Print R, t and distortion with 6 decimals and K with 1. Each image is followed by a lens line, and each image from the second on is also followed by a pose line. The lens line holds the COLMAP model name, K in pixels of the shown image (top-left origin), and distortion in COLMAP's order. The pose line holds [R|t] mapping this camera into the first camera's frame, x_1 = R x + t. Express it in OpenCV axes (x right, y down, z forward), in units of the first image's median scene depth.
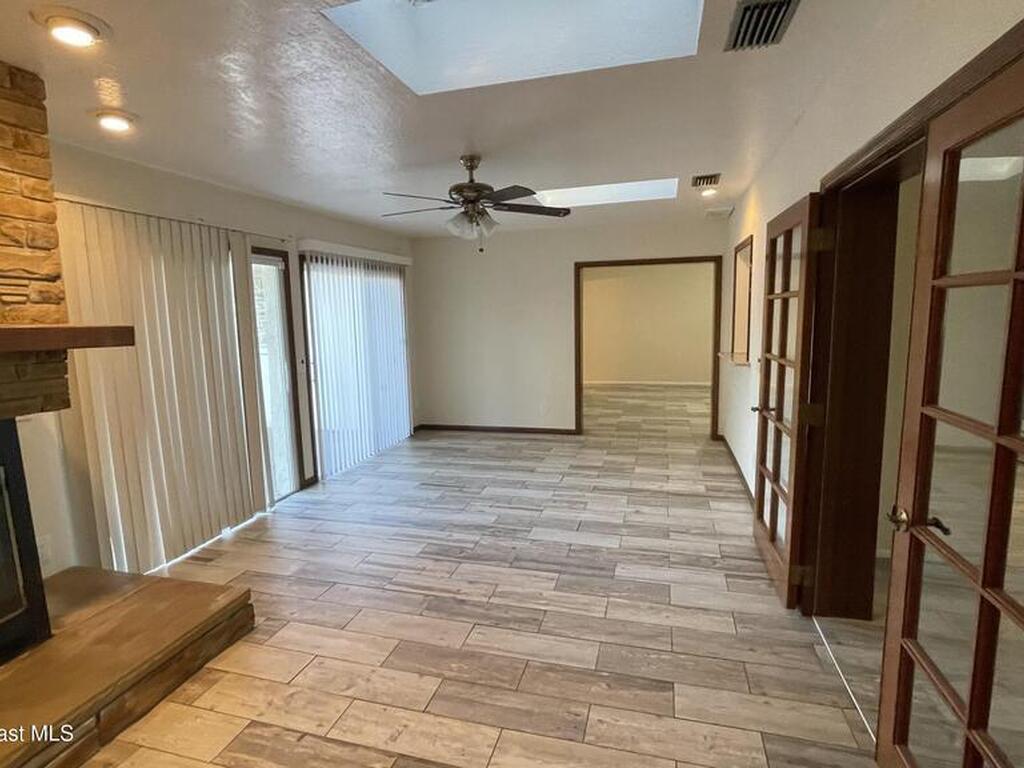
lens RADIAL K [[551.4, 0, 512.0], [0, 551.4, 384.0], [0, 0, 1]] dist [0.000905, -0.003058]
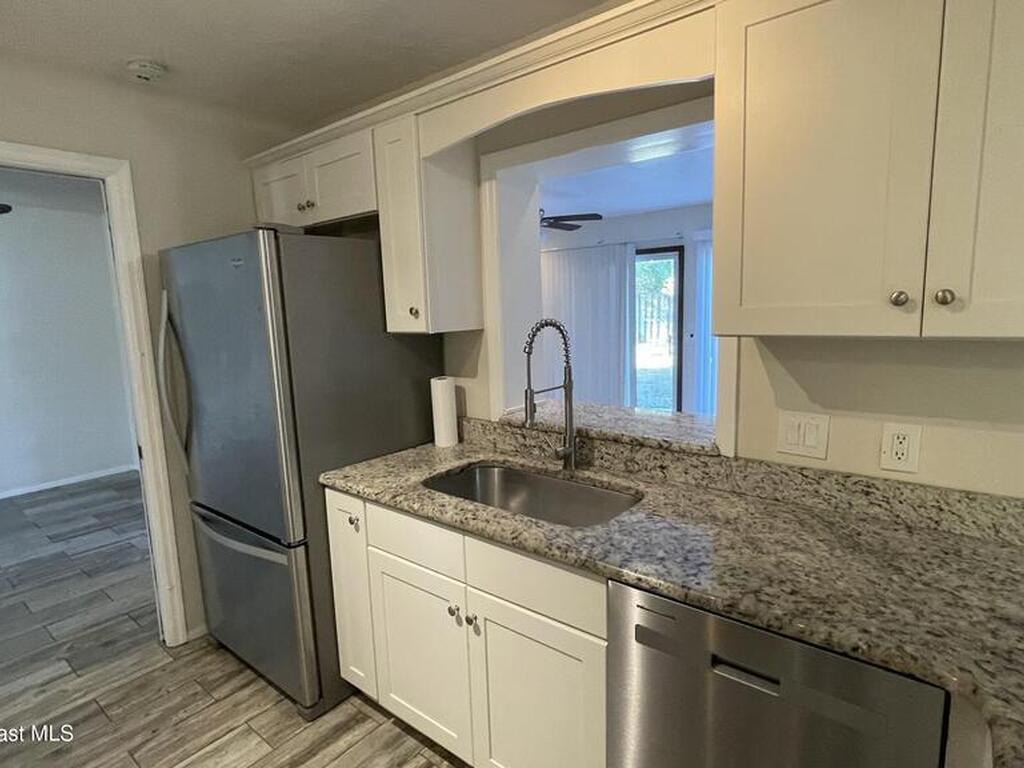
lens RADIAL K [[551.4, 0, 512.0], [0, 551.4, 384.0], [0, 0, 1]] dist [0.000905, -0.003058]
pose [[-0.407099, 0.167112, -0.897967, 1.214042], [-0.080335, 0.972760, 0.217451, -0.231209], [0.909844, 0.160663, -0.382584, 1.549895]]
